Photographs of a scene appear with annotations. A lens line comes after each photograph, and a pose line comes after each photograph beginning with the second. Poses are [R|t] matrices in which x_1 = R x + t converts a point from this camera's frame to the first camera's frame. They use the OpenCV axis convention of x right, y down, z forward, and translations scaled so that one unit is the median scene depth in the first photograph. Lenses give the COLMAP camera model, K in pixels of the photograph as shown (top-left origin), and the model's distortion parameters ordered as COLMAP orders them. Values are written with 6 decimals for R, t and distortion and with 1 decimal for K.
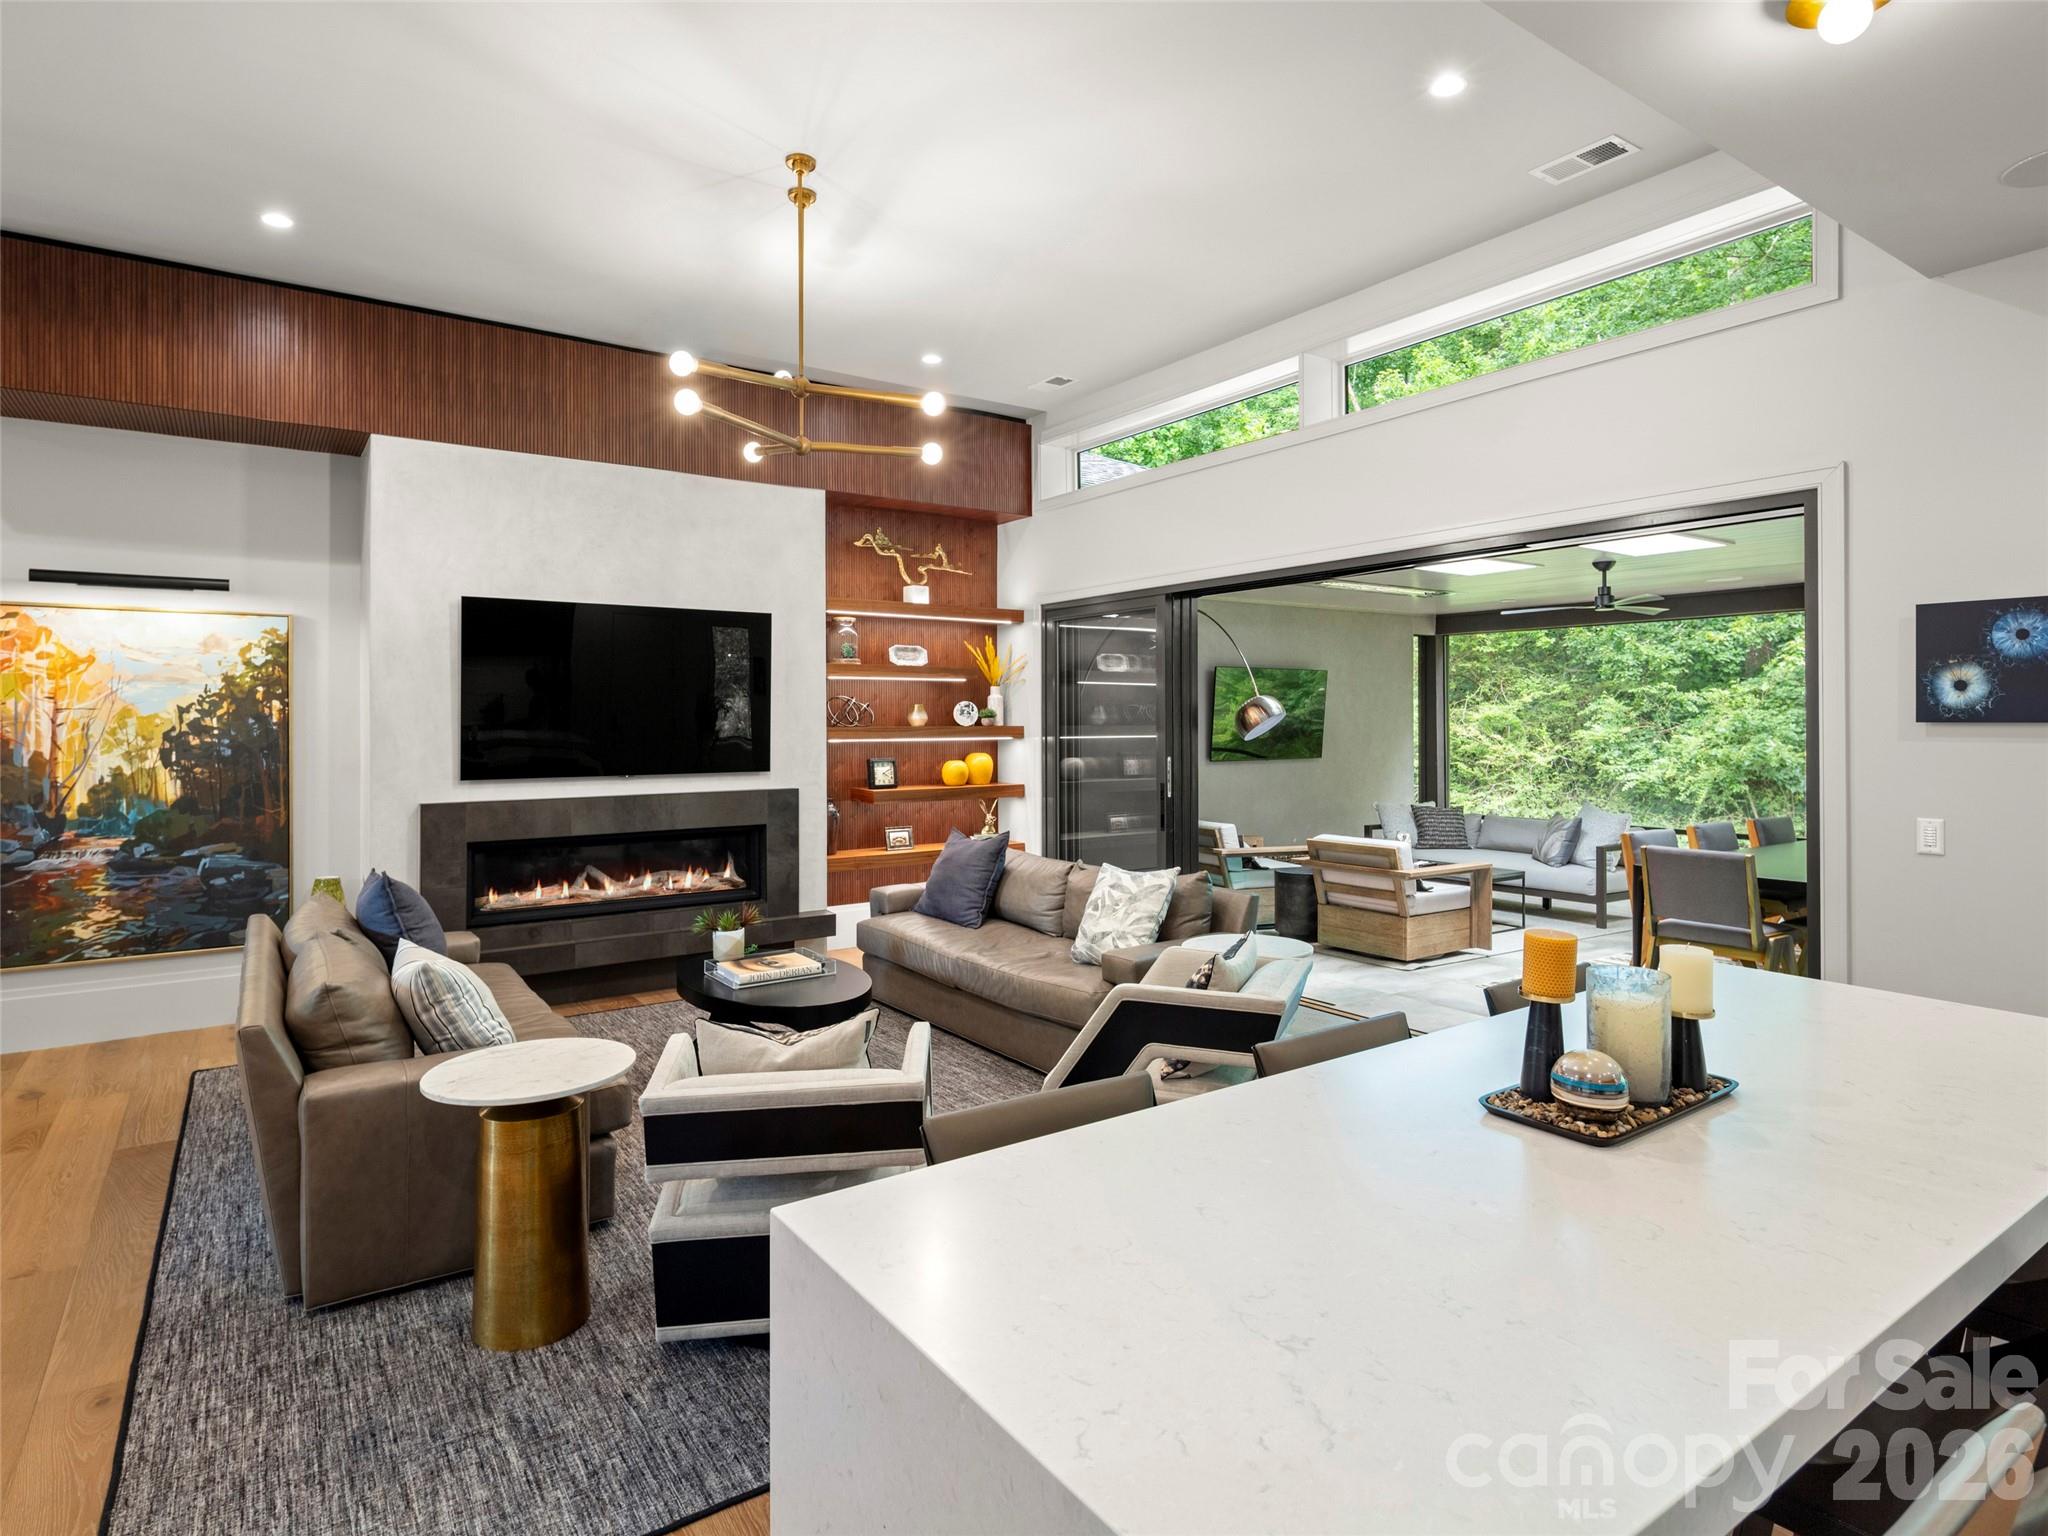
lens RADIAL K [[1127.5, 0, 1061.5], [0, 1127.5, 716.1], [0, 0, 1]] dist [0.012521, -0.006658]
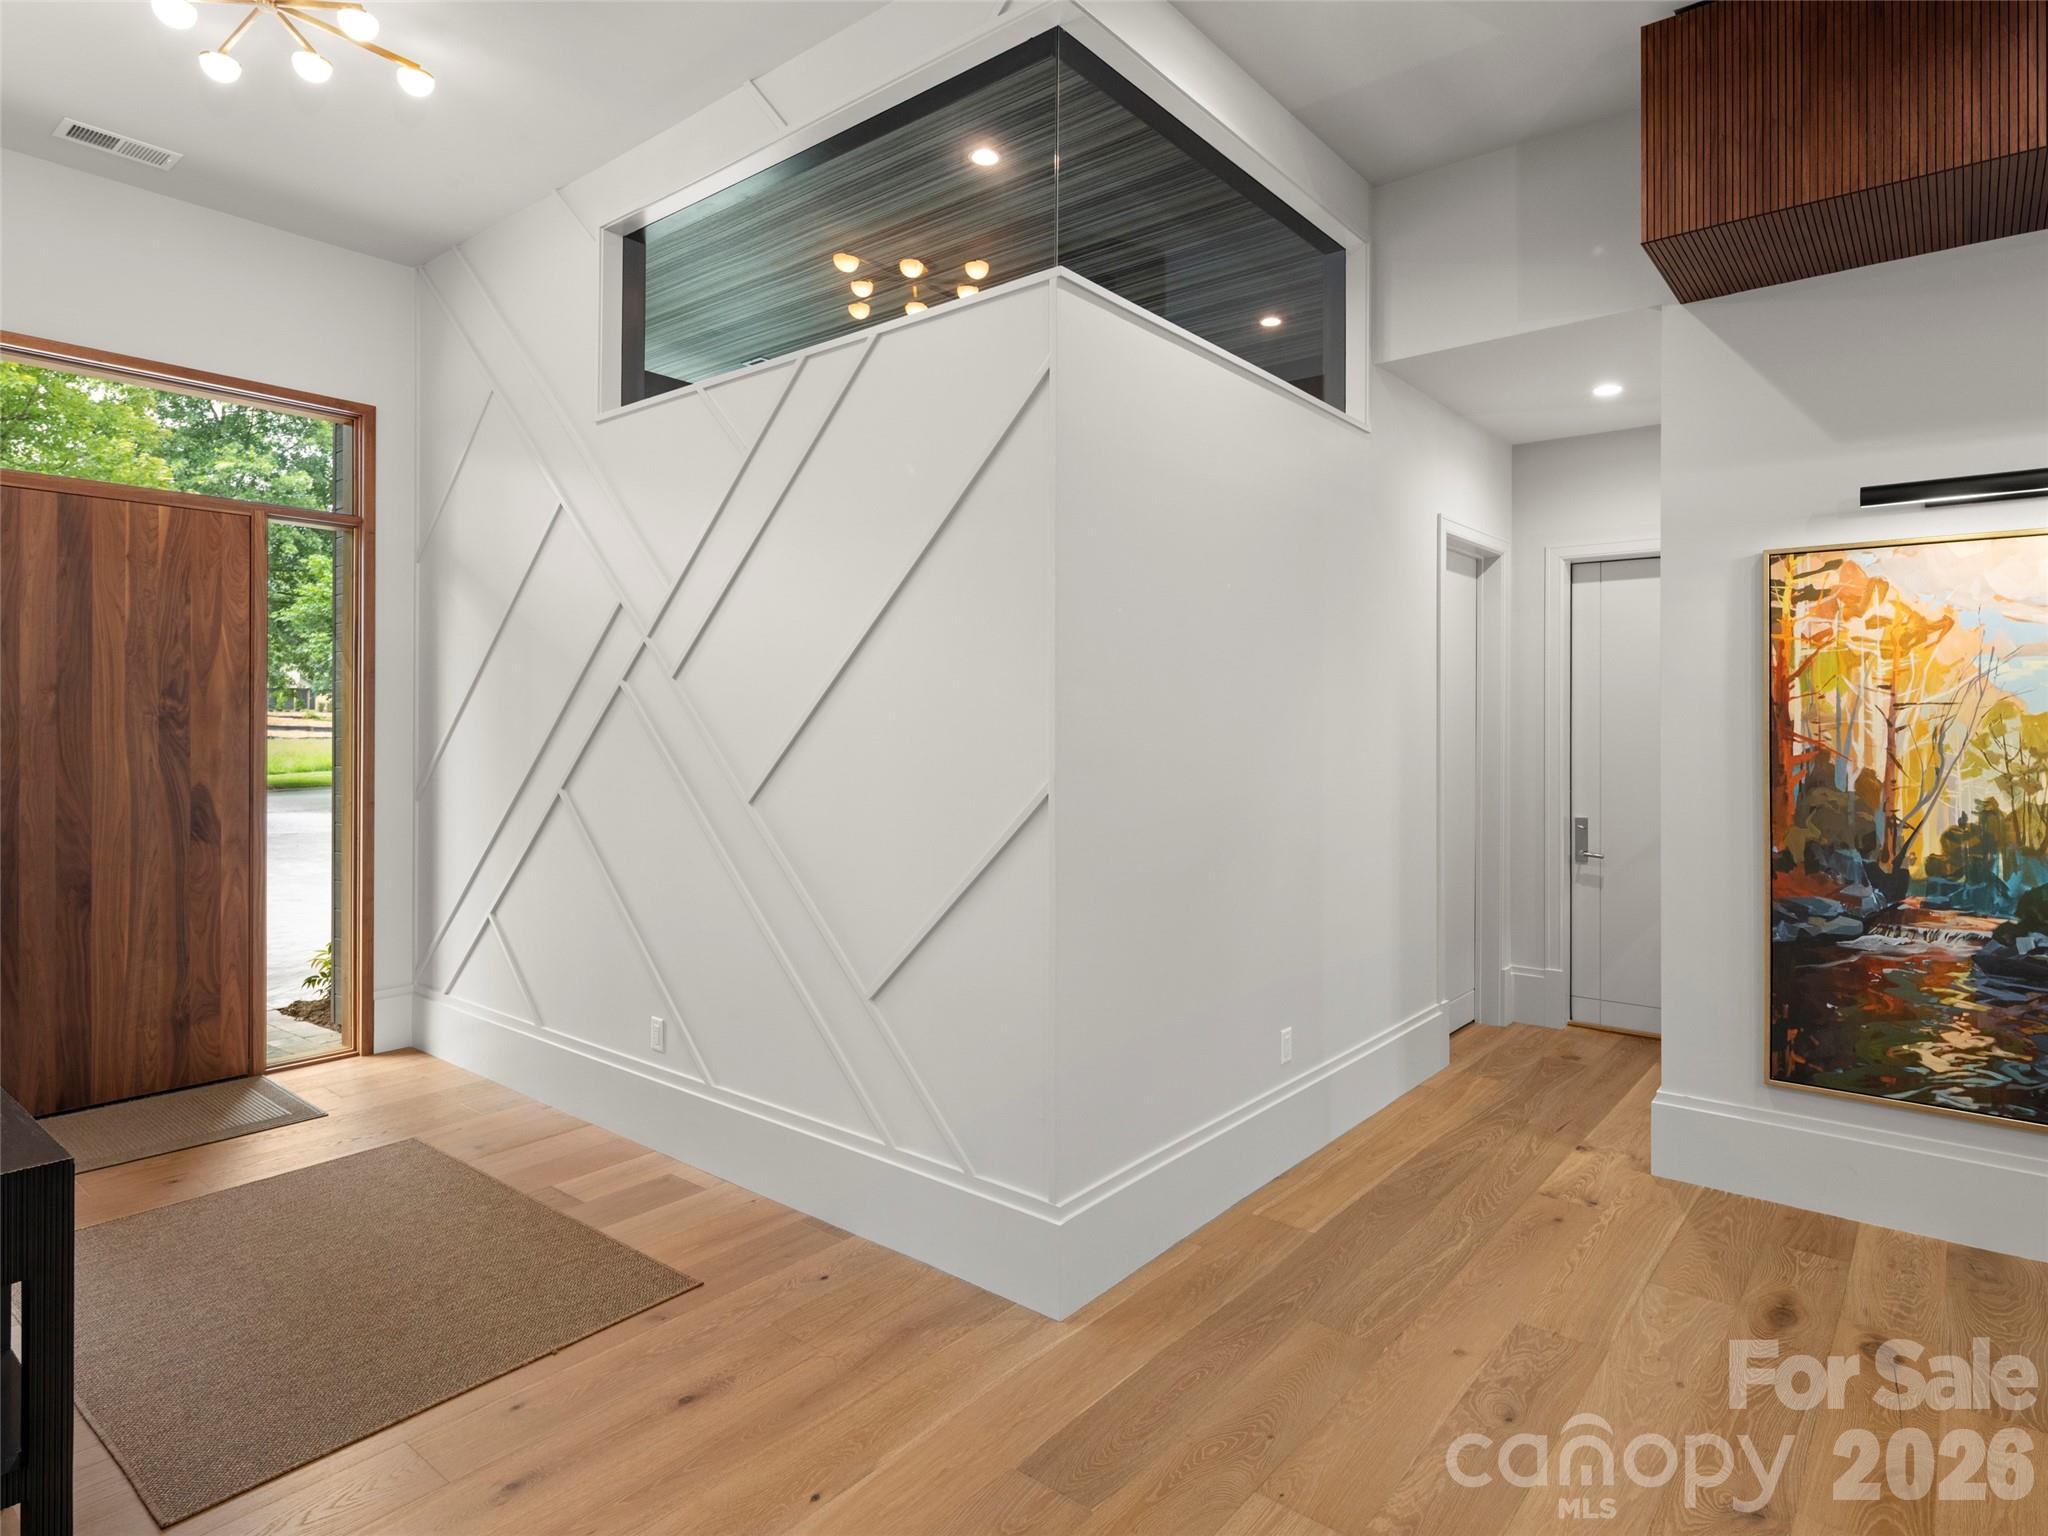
lens RADIAL K [[1127.5, 0, 1057.2], [0, 1127.5, 724.3], [0, 0, 1]] dist [0.012521, -0.006658]
pose [[0.271032, 0.002343, -0.962568, -0.349344], [-0.000622, 0.999997, 0.002259, 0.003482], [0.962570, -0.000013, 0.271032, 0.324858]]
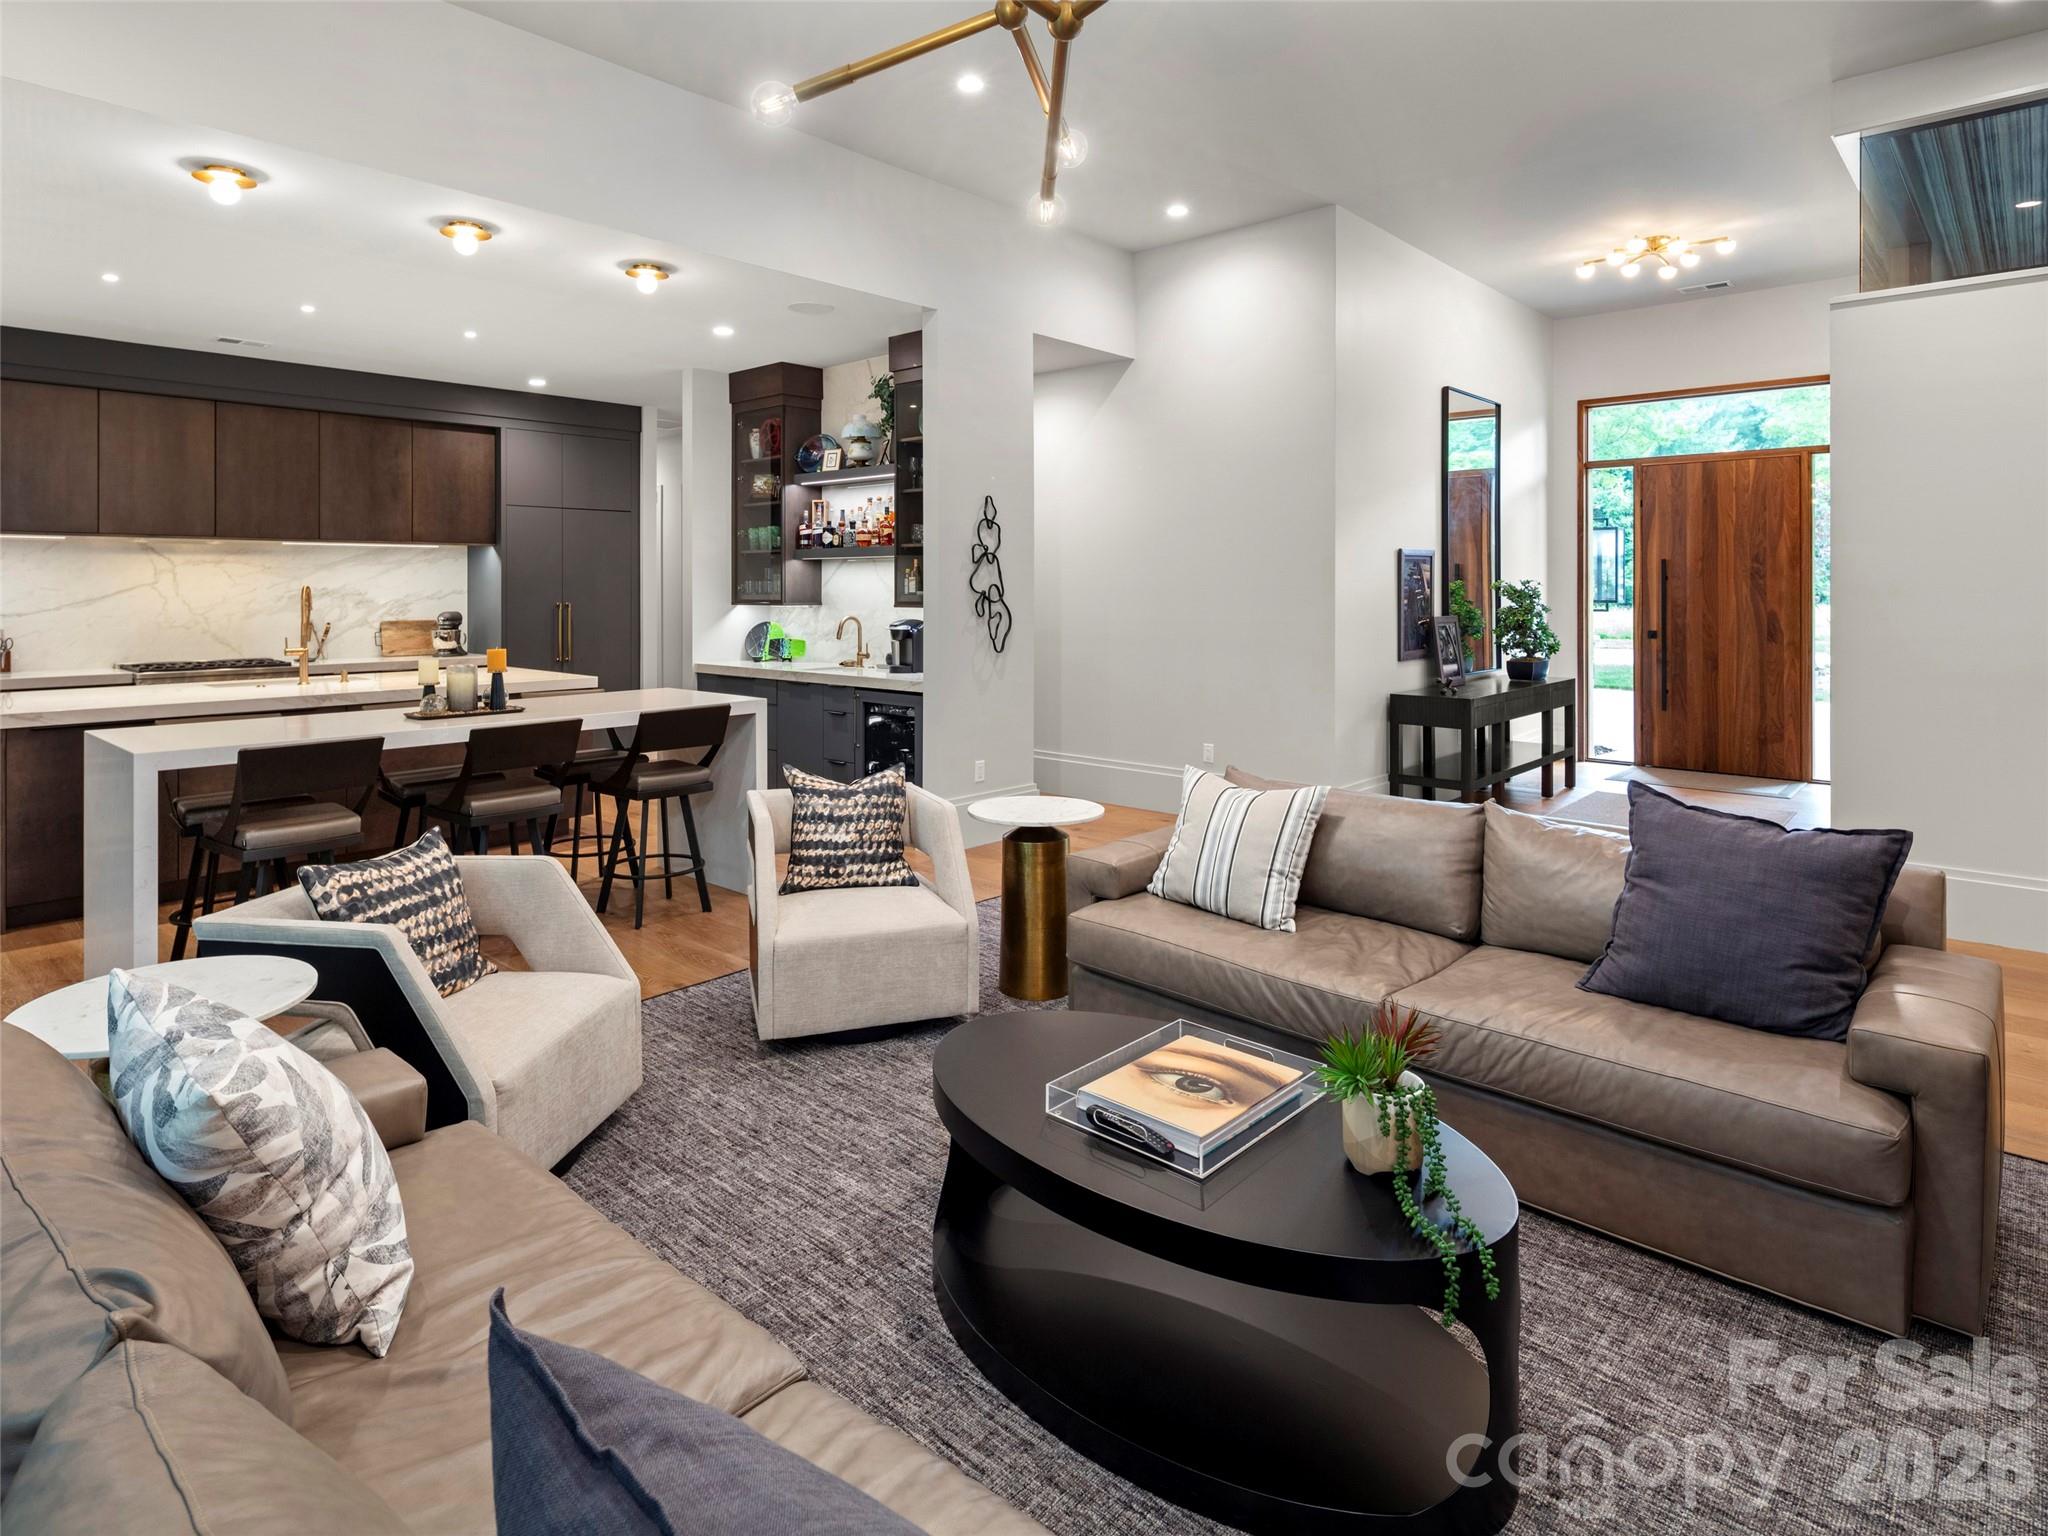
lens RADIAL K [[1127.5, 0, 1044.2], [0, 1127.5, 591.0], [0, 0, 1]] dist [0.012521, -0.006658]
pose [[-0.977497, 0.006570, -0.210848, -0.088689], [0.006608, 0.999978, 0.000525, 0.016200], [0.210847, -0.000880, -0.977519, 1.138072]]
